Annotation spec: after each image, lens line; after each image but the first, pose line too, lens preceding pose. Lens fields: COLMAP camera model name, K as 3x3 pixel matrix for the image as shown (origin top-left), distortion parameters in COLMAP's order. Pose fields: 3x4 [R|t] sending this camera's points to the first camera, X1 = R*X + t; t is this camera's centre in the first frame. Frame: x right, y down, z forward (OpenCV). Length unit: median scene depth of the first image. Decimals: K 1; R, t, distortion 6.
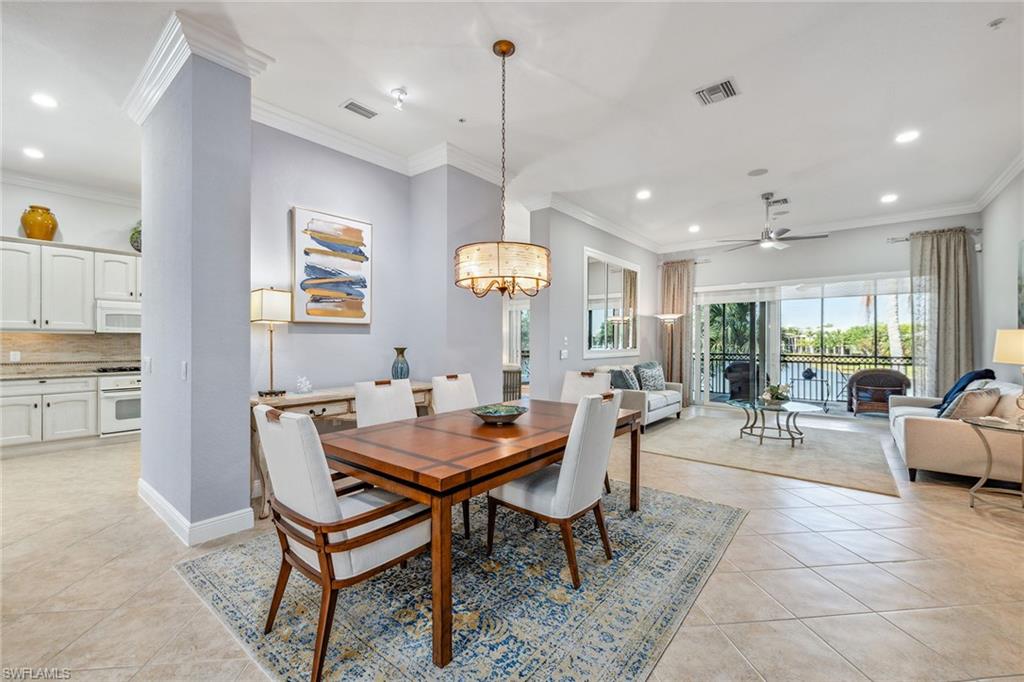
lens RADIAL K [[428.4, 0, 503.3], [0, 428.4, 339.4], [0, 0, 1]] dist [0.000625, -0.000739]
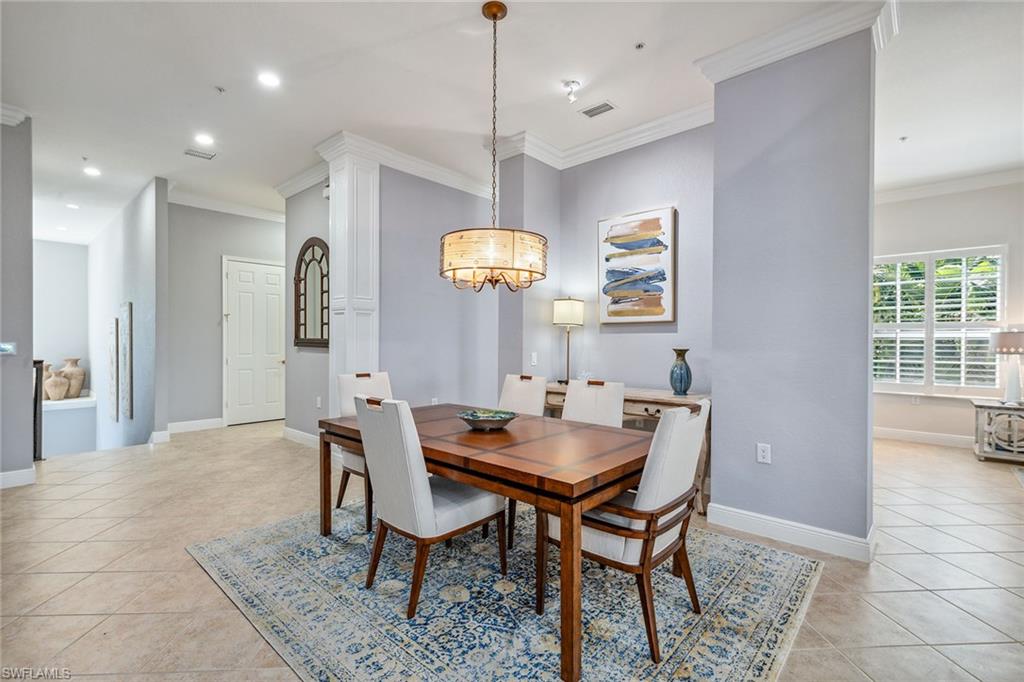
lens RADIAL K [[456.7, 0, 512.2], [0, 456.7, 339.3], [0, 0, 1]] dist [0.010225, -0.000199]
pose [[-0.049085, -0.001095, -0.998794, 0.703097], [0.002140, 0.999997, -0.001201, 0.002192], [0.998792, -0.002197, -0.049083, 0.799705]]
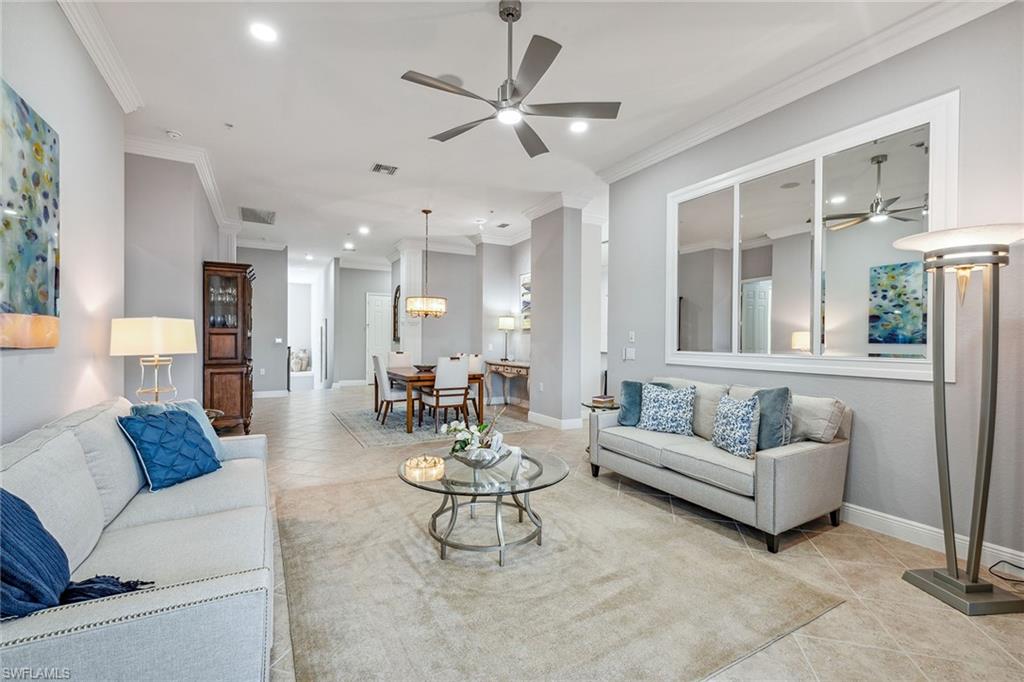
lens RADIAL K [[456.7, 0, 519.8], [0, 456.7, 339.0], [0, 0, 1]] dist [0.010225, -0.000199]
pose [[-0.367138, -0.003712, -0.930159, 1.580910], [-0.000388, 0.999993, -0.003838, 0.017783], [0.930166, -0.001048, -0.367137, 1.768429]]
